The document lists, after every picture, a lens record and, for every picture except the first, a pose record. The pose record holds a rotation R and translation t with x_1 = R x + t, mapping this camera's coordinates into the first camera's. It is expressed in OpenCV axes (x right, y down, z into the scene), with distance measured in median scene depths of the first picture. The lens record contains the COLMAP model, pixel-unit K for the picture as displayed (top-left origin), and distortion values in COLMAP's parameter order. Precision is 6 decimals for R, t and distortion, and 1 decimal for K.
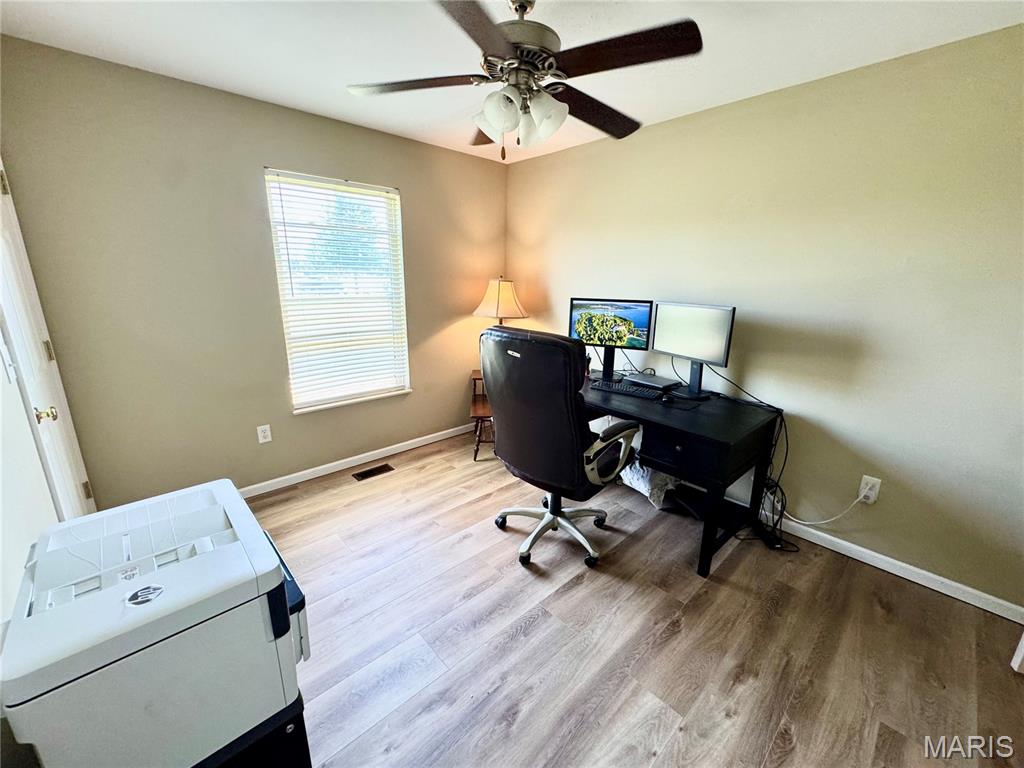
lens RADIAL K [[407.9, 0, 516.3], [0, 407.9, 378.2], [0, 0, 1]] dist [-0.002884, -0.000331]
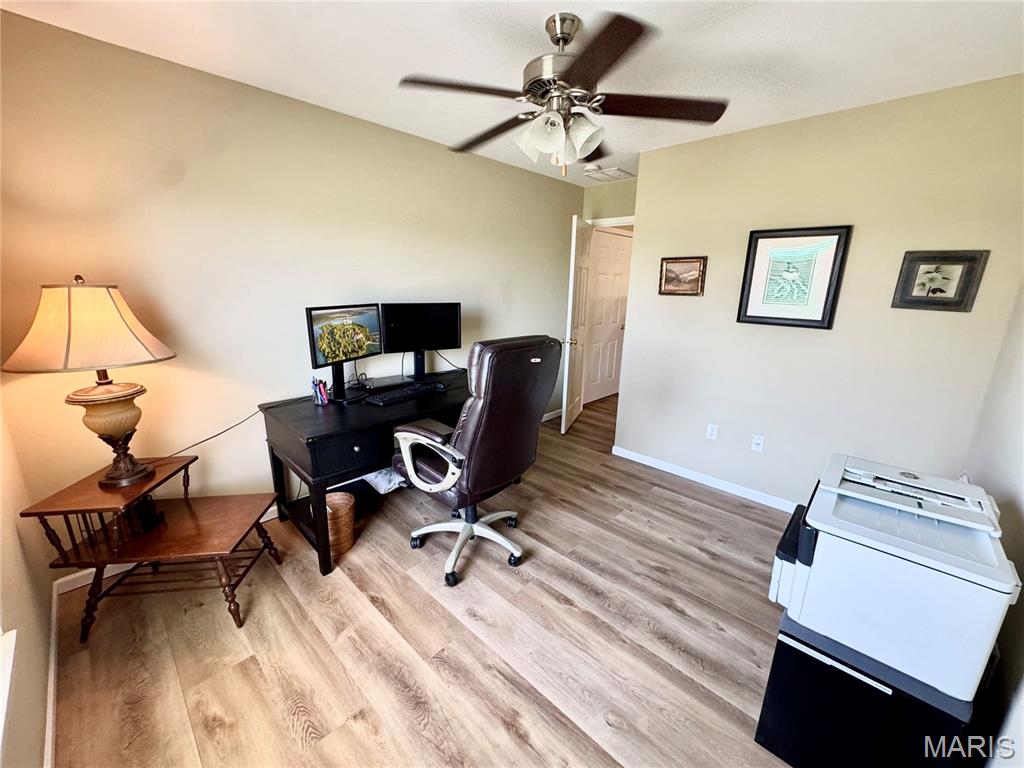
lens RADIAL K [[407.9, 0, 505.6], [0, 407.9, 380.9], [0, 0, 1]] dist [-0.002884, -0.000331]
pose [[-0.046775, -0.251080, 0.966836, -0.951649], [0.219288, 0.941703, 0.255162, -0.274964], [-0.974538, 0.223951, 0.011010, 1.017116]]
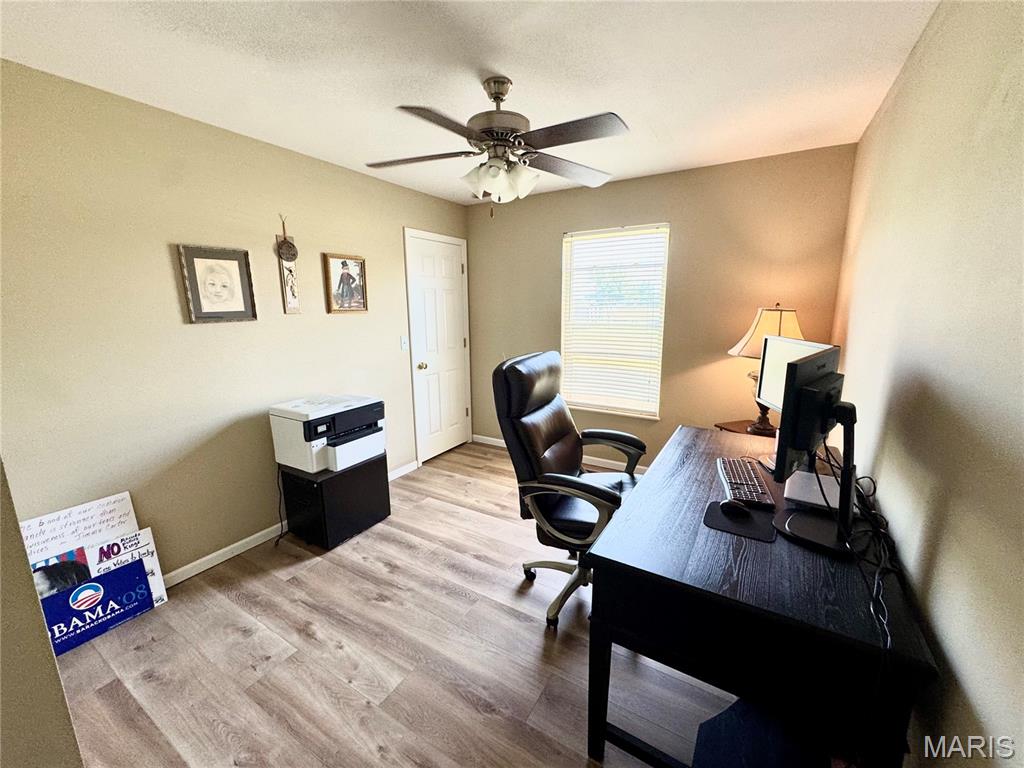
lens RADIAL K [[407.9, 0, 510.8], [0, 407.9, 378.6], [0, 0, 1]] dist [-0.002884, -0.000331]
pose [[0.276786, 0.156211, -0.948150, 1.025850], [-0.216506, 0.971465, 0.096850, -0.149053], [0.936224, 0.178474, 0.302709, 0.613590]]
